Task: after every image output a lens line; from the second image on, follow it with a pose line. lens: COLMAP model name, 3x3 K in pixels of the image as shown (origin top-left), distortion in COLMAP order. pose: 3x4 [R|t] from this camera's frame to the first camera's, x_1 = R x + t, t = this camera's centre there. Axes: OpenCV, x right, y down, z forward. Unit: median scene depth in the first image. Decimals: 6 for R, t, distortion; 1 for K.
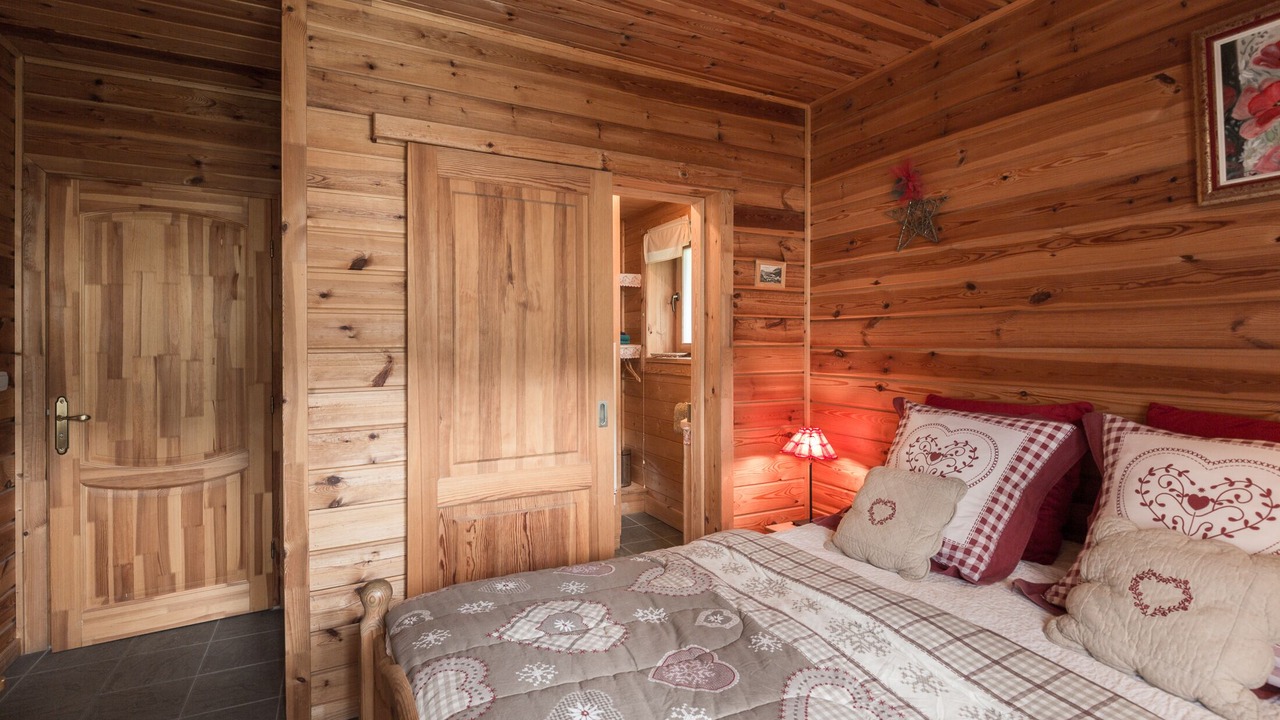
lens RADIAL K [[604.1, 0, 641.1], [0, 604.1, 344.3], [0, 0, 1]] dist [0.008569, -0.012141]
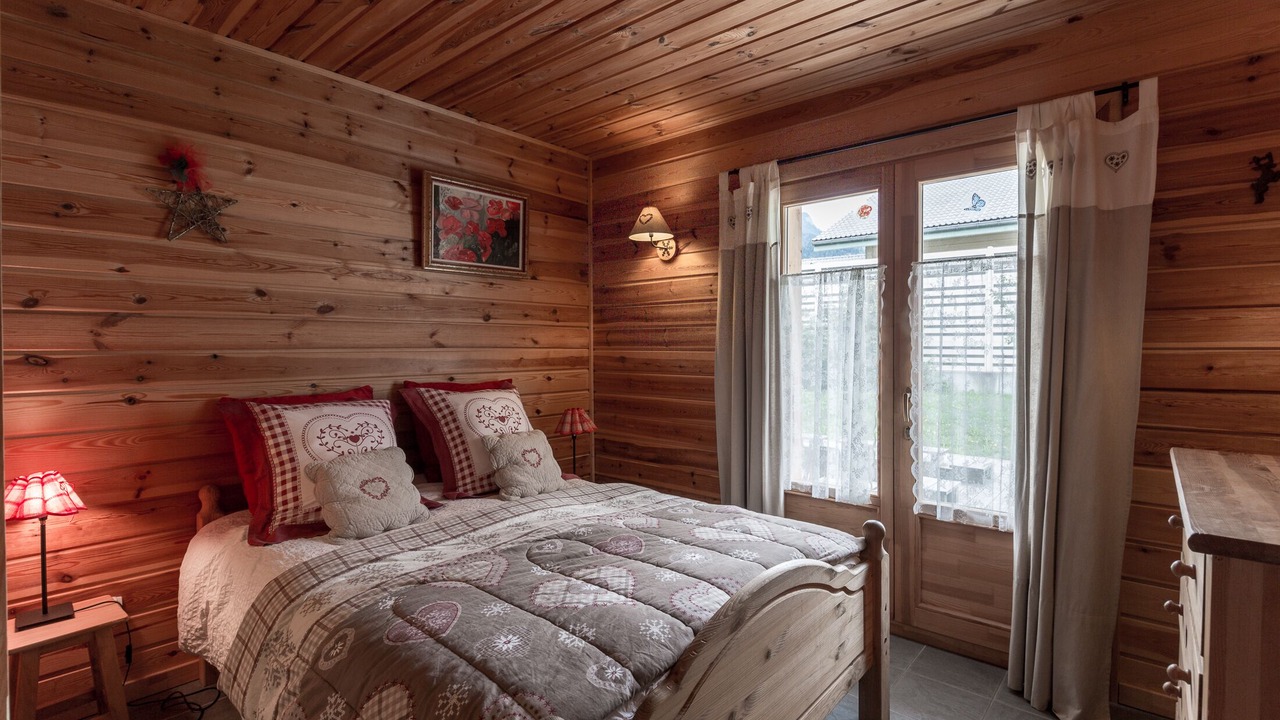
lens RADIAL K [[604.1, 0, 639.1], [0, 604.1, 360.5], [0, 0, 1]] dist [0.008569, -0.012141]
pose [[-0.380244, -0.023878, 0.924578, -0.742153], [0.004688, 0.999604, 0.027743, -0.001430], [-0.924874, 0.014884, -0.379981, 0.817553]]
